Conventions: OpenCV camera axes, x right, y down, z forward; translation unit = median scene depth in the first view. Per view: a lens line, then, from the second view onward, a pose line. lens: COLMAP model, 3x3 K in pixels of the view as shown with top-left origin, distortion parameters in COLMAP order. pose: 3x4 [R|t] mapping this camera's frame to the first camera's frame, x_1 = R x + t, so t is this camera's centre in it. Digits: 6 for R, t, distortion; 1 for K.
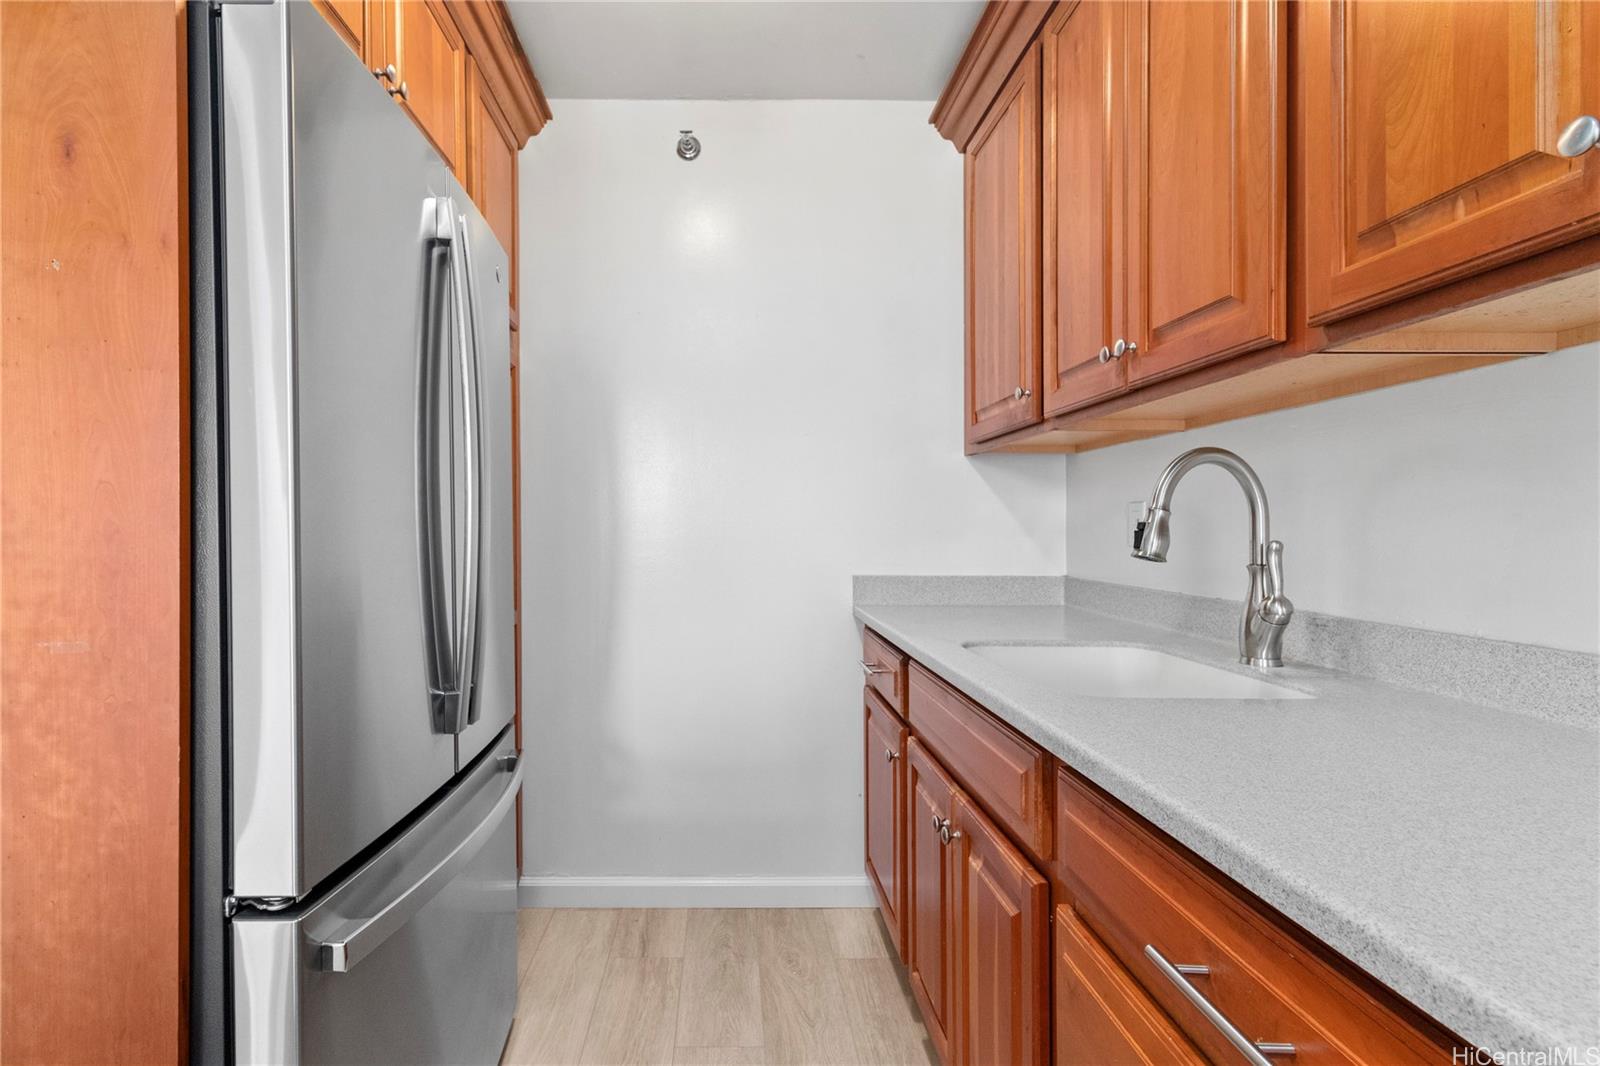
lens RADIAL K [[769.2, 0, 735.1], [0, 769.2, 547.0], [0, 0, 1]] dist [-0.003754, -0.000449]
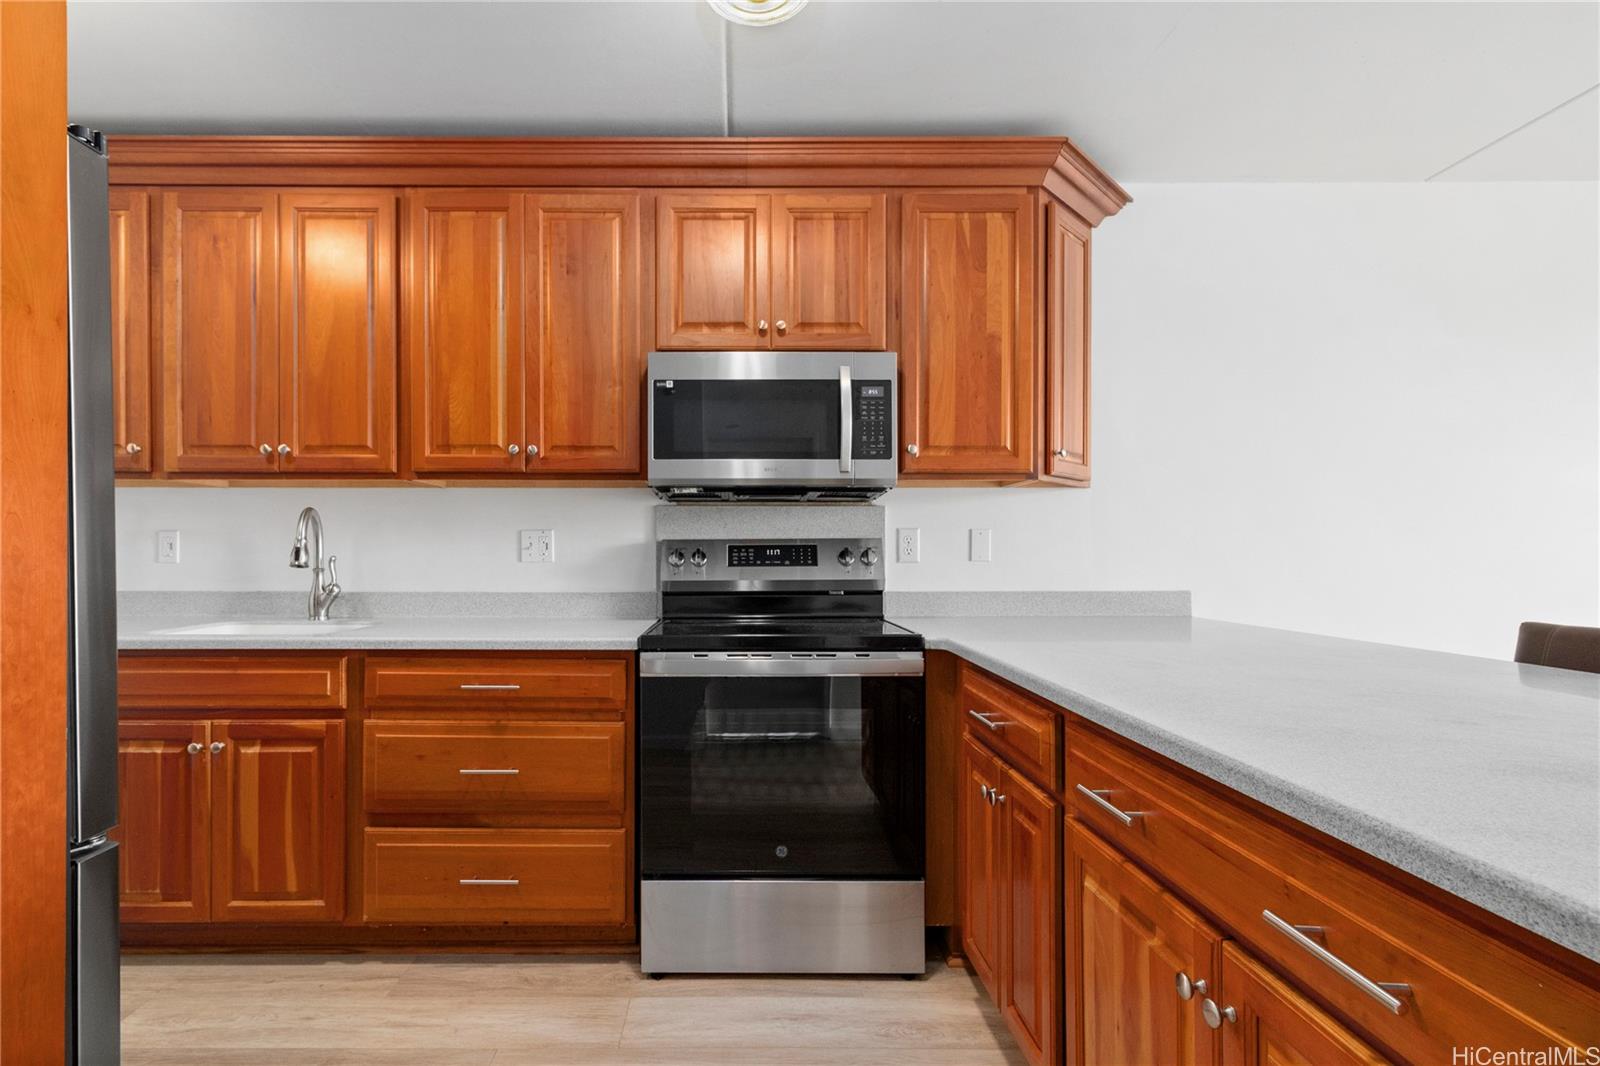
lens RADIAL K [[769.2, 0, 735.1], [0, 769.2, 547.0], [0, 0, 1]] dist [-0.003754, -0.000449]
pose [[0.005896, 0.002996, 0.999978, -1.327990], [0.020995, 0.999775, -0.003119, -0.002857], [-0.999762, 0.021013, 0.005831, -0.064974]]
